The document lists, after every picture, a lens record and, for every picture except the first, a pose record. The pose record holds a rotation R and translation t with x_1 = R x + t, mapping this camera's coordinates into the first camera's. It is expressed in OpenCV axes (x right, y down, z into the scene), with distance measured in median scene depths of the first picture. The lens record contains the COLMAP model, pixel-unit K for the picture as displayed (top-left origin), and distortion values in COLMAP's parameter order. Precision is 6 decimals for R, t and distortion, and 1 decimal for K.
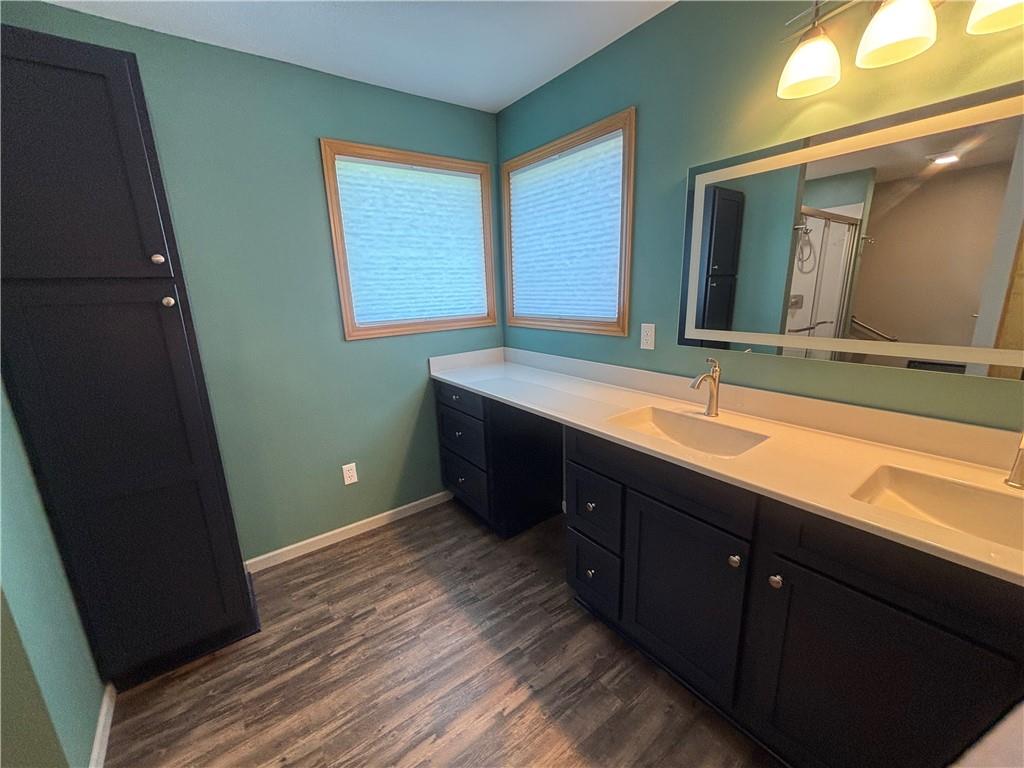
lens RADIAL K [[412.2, 0, 512.2], [0, 412.2, 381.3], [0, 0, 1]] dist [0.004817, 0.000377]
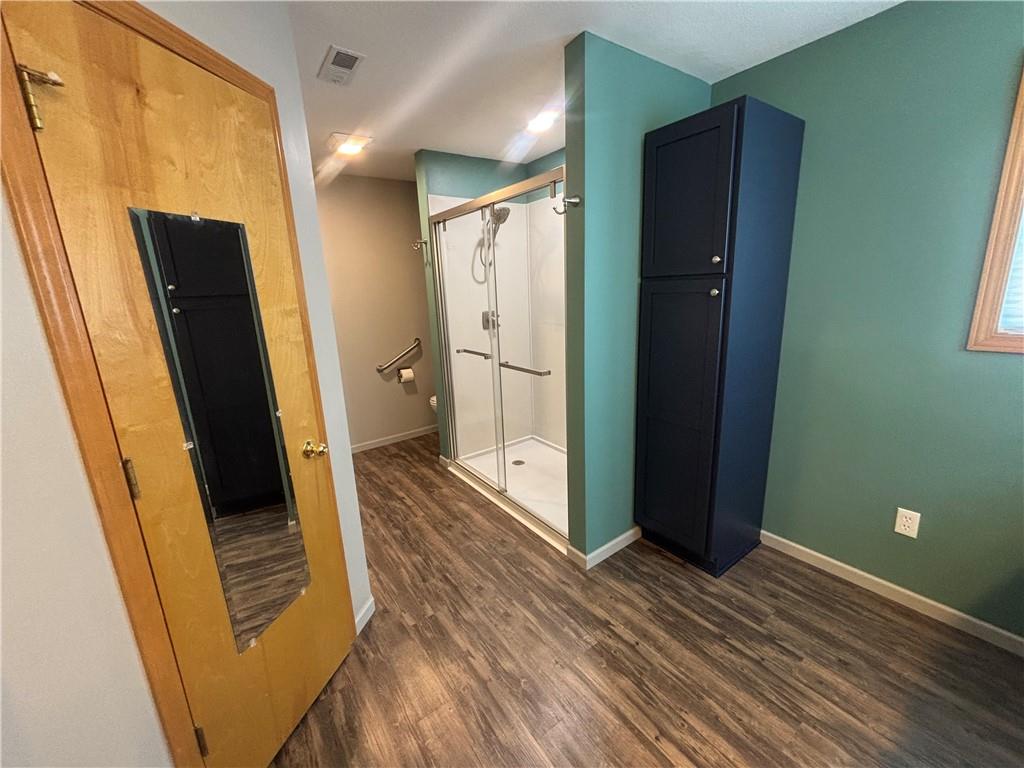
lens RADIAL K [[412.2, 0, 510.4], [0, 412.2, 381.2], [0, 0, 1]] dist [0.004817, 0.000377]
pose [[-0.019898, 0.249674, -0.968125, 0.398794], [-0.178441, 0.951883, 0.249153, -0.109760], [0.983749, 0.177710, 0.025612, 0.314380]]
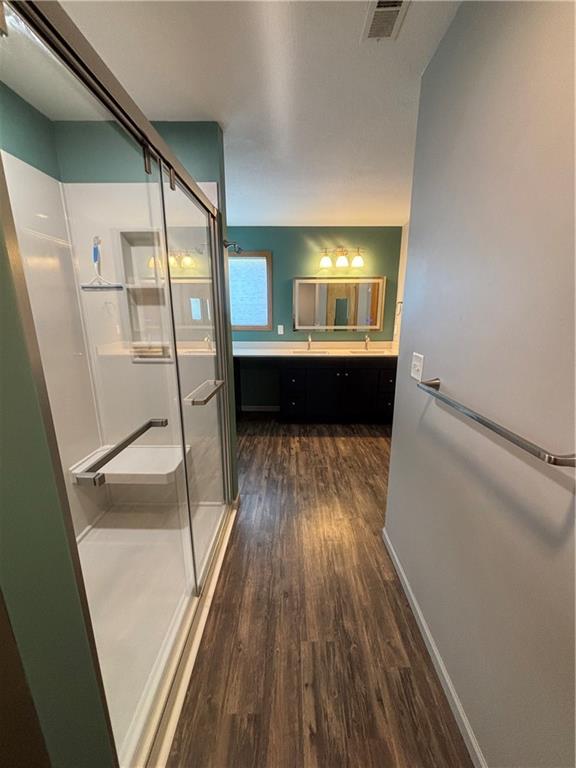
lens RADIAL K [[309.1, 0, 285.5], [0, 309.1, 386.7], [0, 0, 1]] dist [0.004817, 0.000377]
pose [[0.608840, -0.162092, 0.776557, -1.617122], [0.159588, 0.983916, 0.080254, 0.136581], [-0.777075, 0.075068, 0.624915, -0.417895]]
